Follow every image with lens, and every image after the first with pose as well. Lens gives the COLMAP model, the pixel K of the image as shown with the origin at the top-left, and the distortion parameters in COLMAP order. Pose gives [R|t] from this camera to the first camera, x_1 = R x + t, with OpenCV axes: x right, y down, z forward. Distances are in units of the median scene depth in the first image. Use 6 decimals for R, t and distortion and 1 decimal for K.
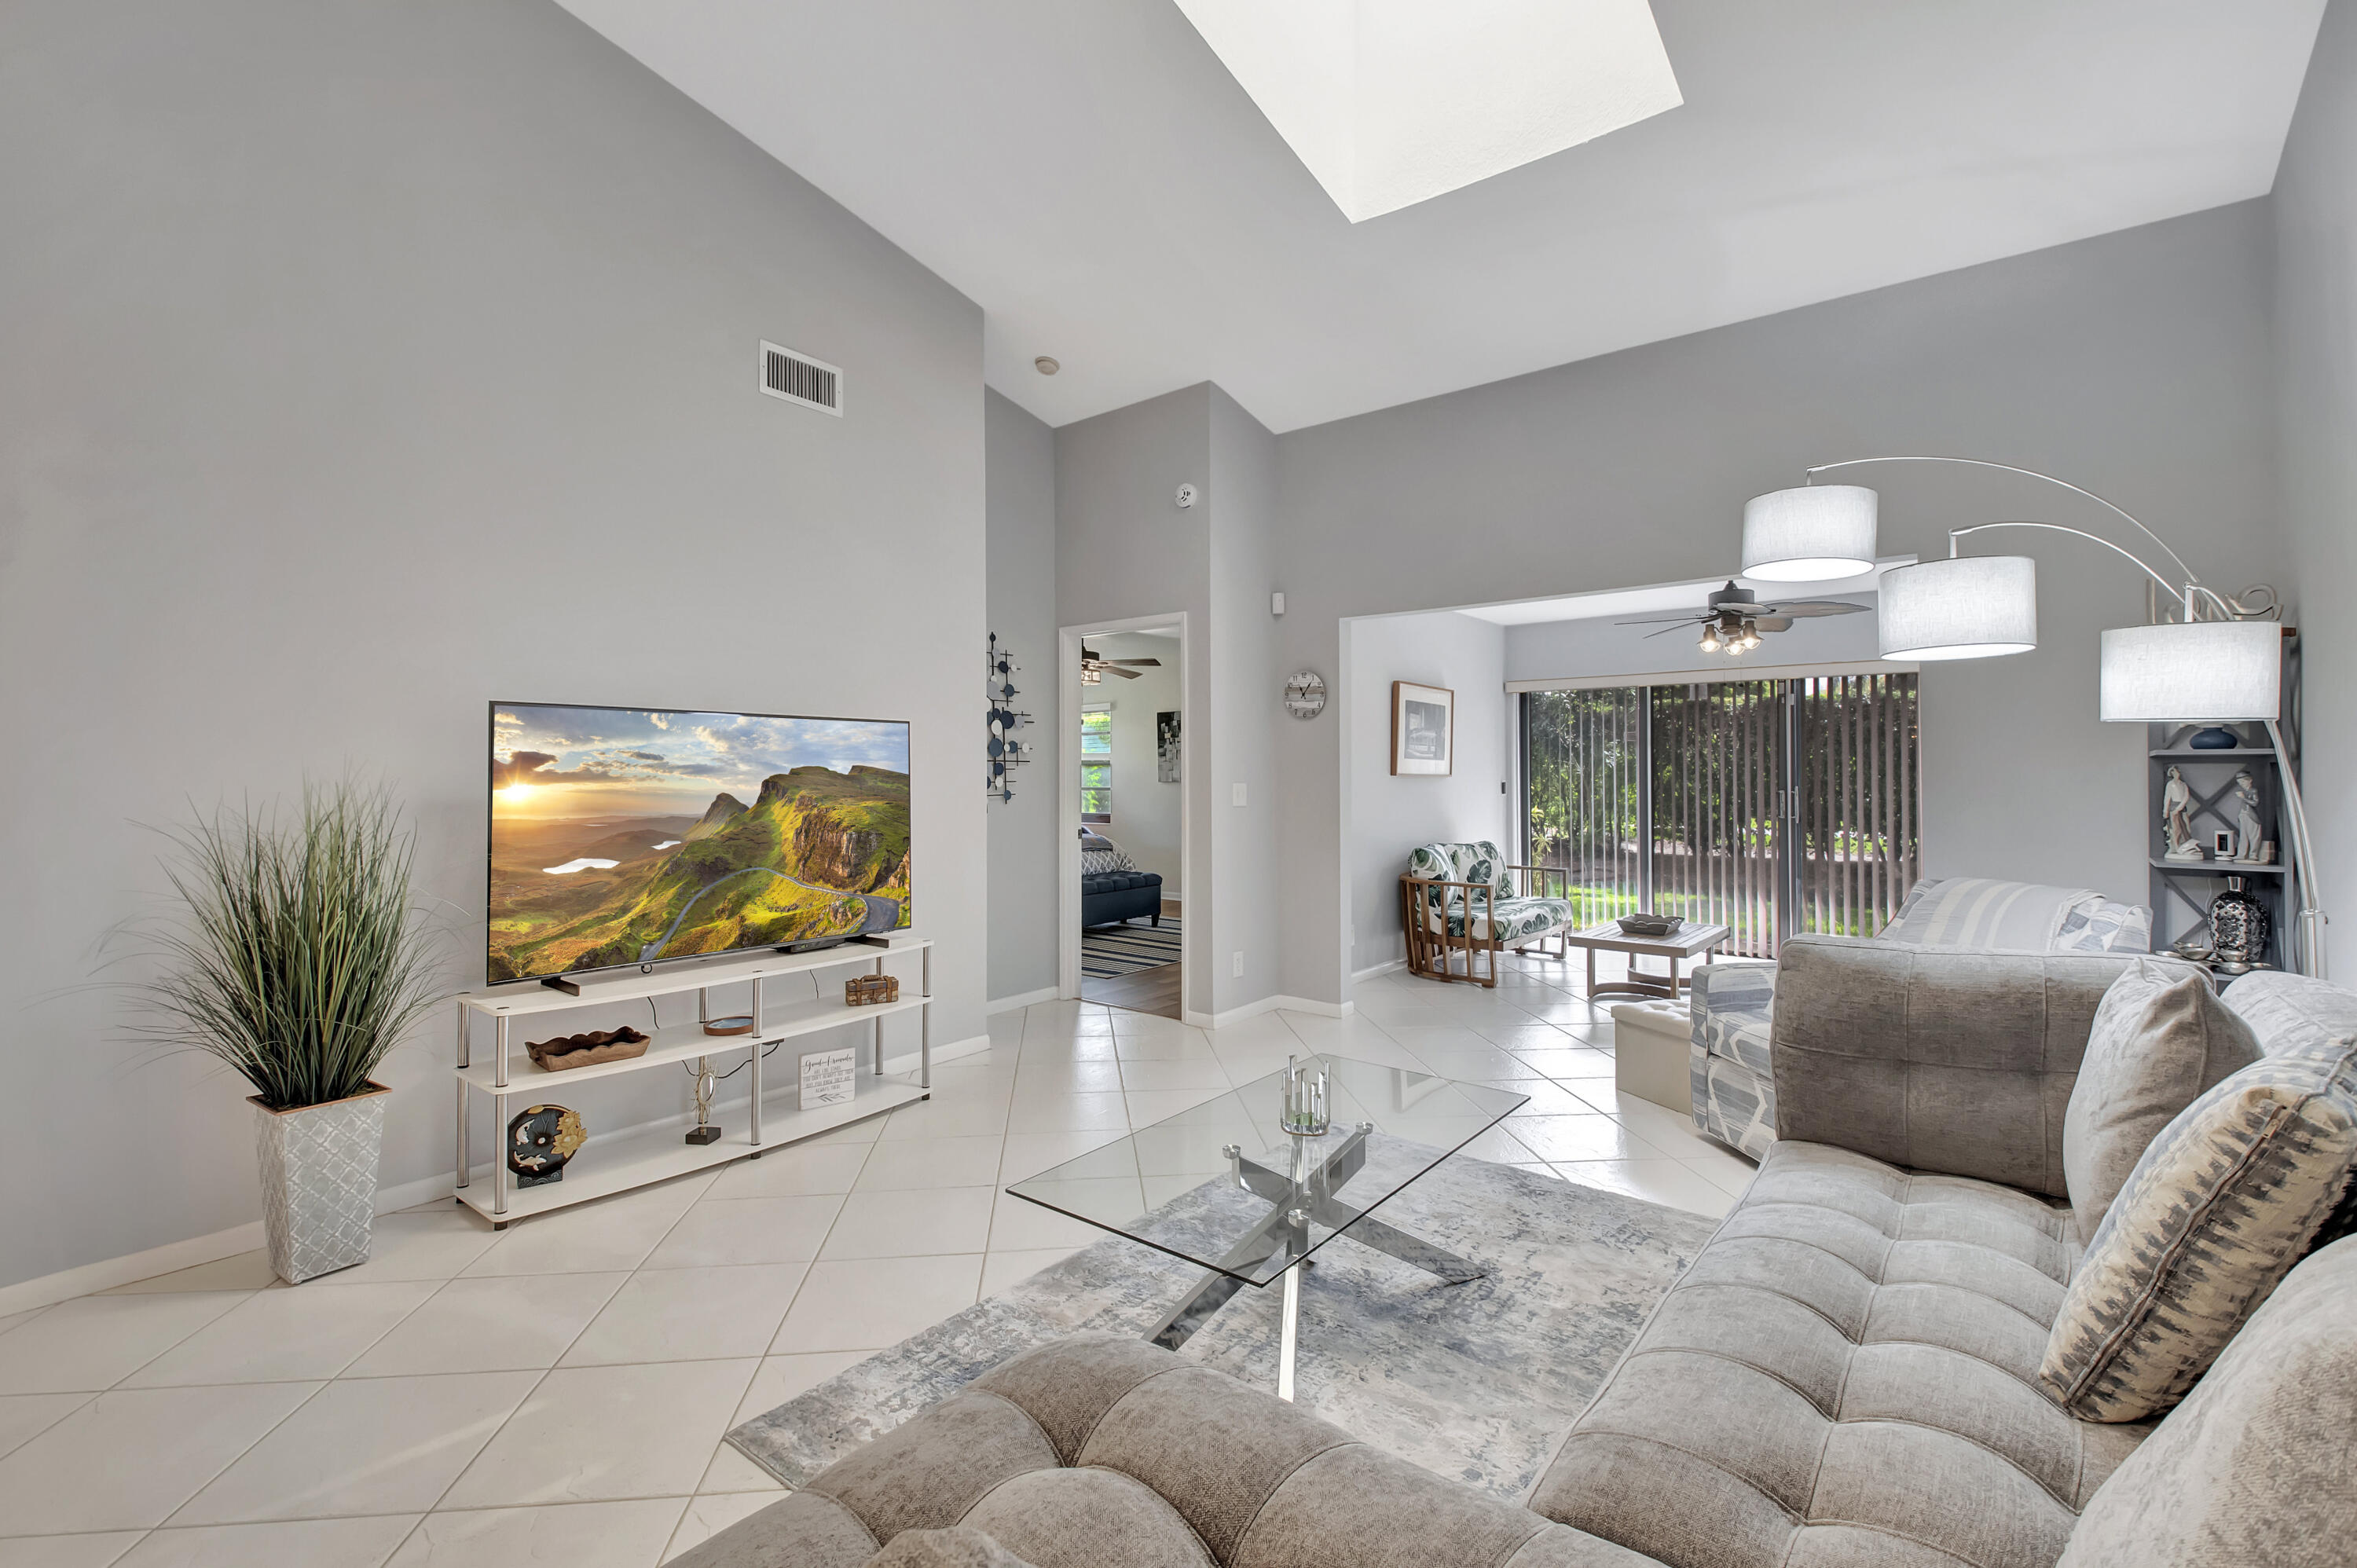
lens RADIAL K [[1054.4, 0, 1176.8], [0, 1054.4, 752.6], [0, 0, 1]] dist [0.048325, -0.021273]
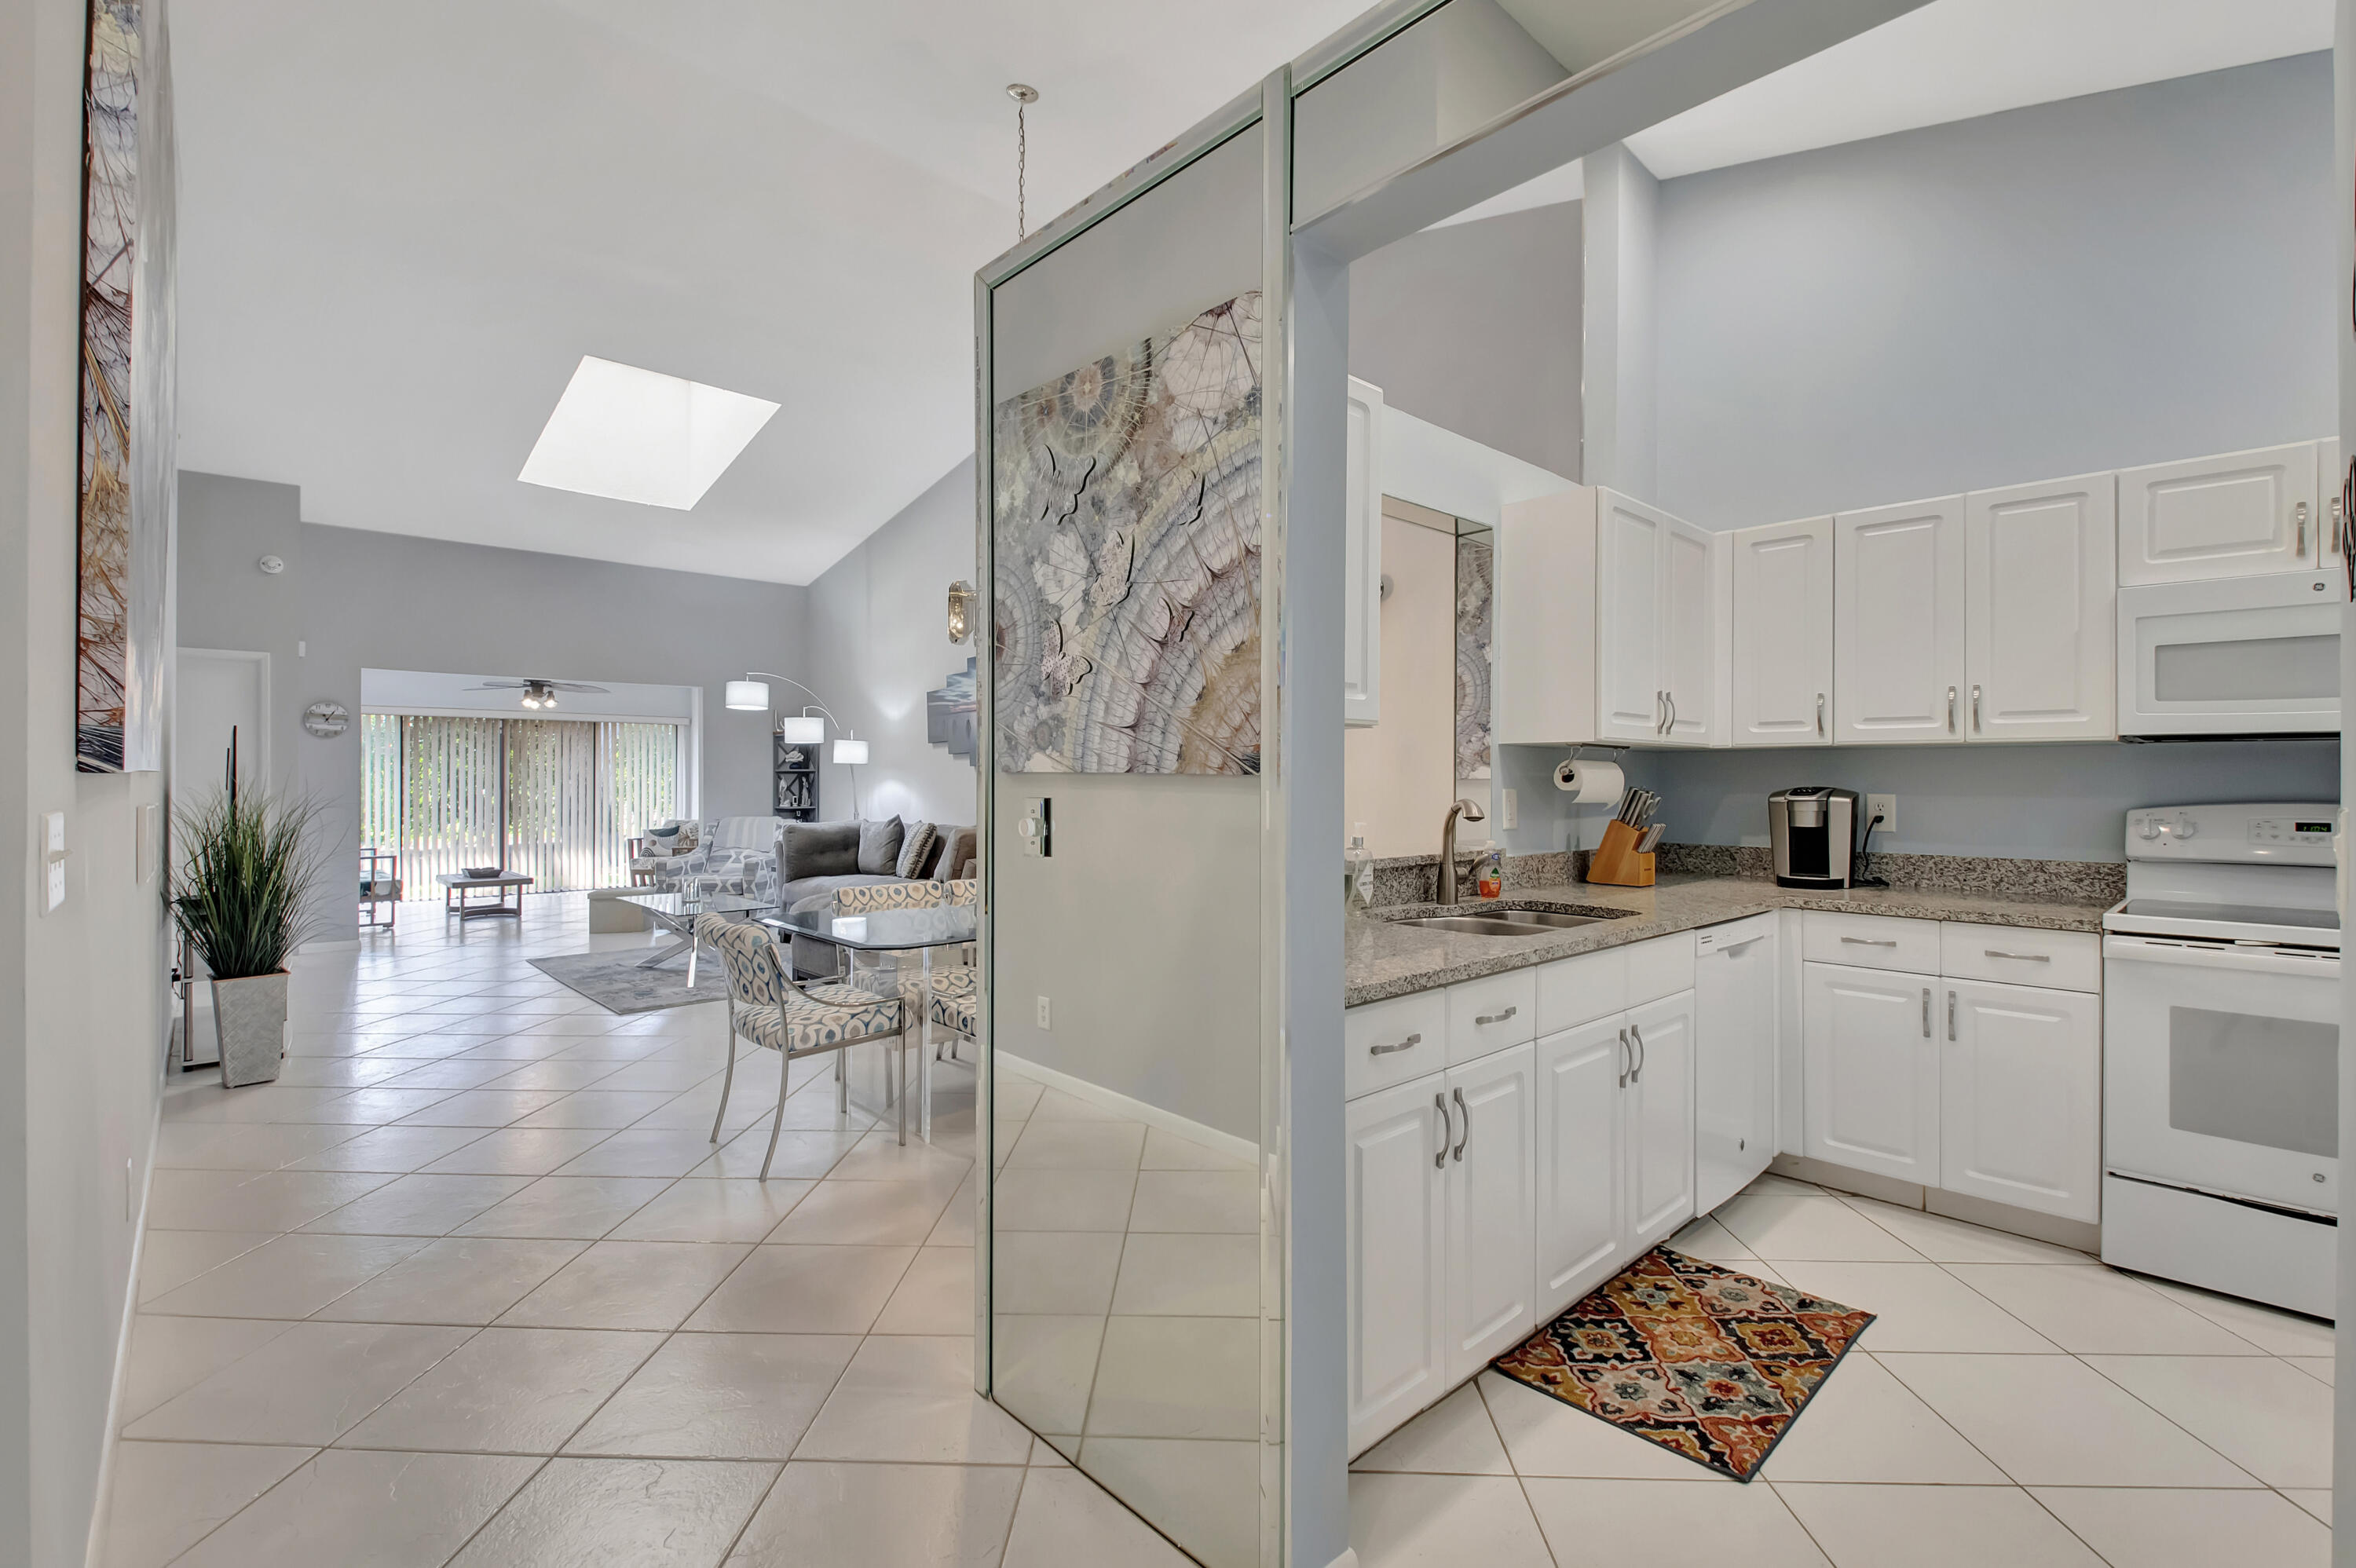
lens RADIAL K [[1032.2, 0, 1163.3], [0, 1032.2, 776.0], [0, 0, 1]] dist [0.018586, -0.019908]
pose [[0.156645, -0.001668, 0.987654, -1.706628], [-0.022598, 0.999731, 0.005273, -0.022061], [-0.987396, -0.023144, 0.156565, -0.466935]]
